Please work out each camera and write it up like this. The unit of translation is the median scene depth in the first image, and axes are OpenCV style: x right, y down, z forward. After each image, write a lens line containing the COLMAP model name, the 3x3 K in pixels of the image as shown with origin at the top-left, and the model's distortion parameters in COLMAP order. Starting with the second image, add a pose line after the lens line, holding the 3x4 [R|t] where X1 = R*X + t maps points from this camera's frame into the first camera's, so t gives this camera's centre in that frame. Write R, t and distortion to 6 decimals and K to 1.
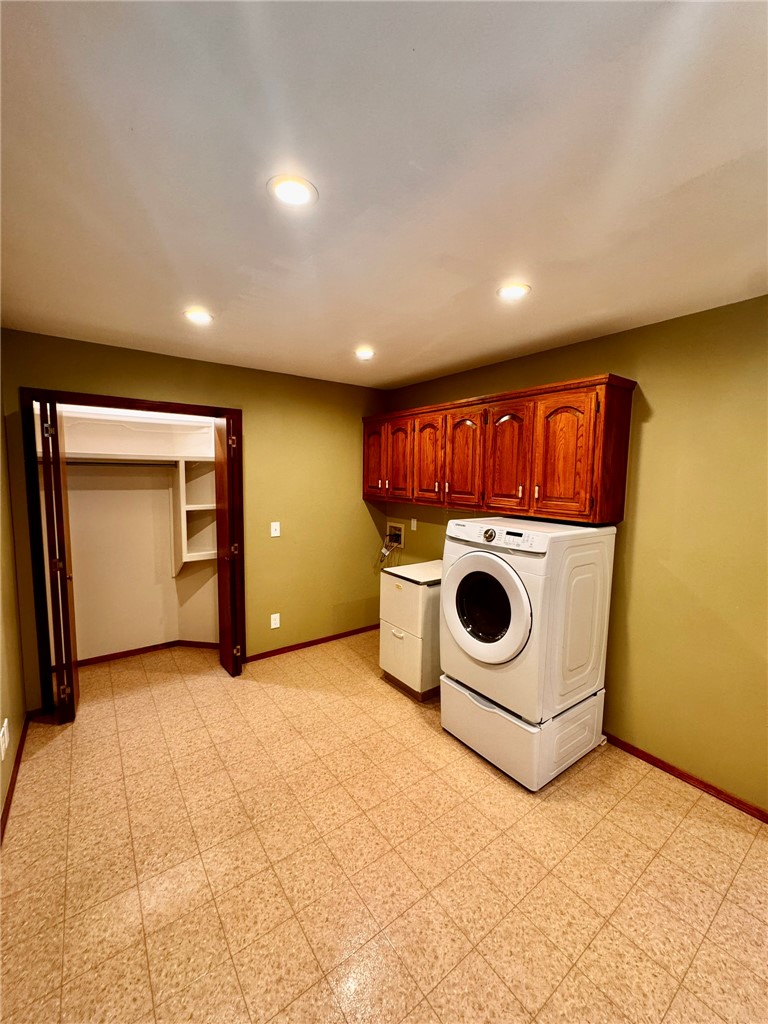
lens RADIAL K [[410.9, 0, 384.4], [0, 410.9, 512.0], [0, 0, 1]] dist [-0.001553, 0.000166]
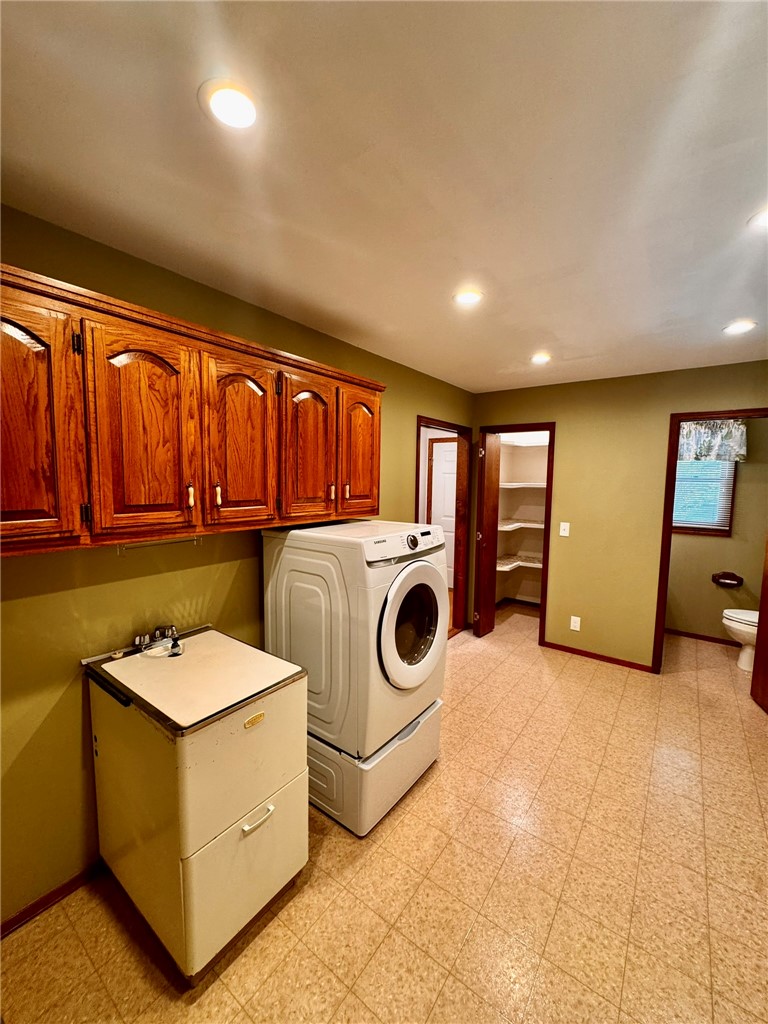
lens RADIAL K [[410.9, 0, 383.6], [0, 410.9, 511.1], [0, 0, 1]] dist [-0.001553, 0.000166]
pose [[-0.299139, -0.099807, 0.948975, -0.439459], [0.069974, 0.989543, 0.126131, -0.098753], [-0.951640, 0.104134, -0.289027, 1.032250]]
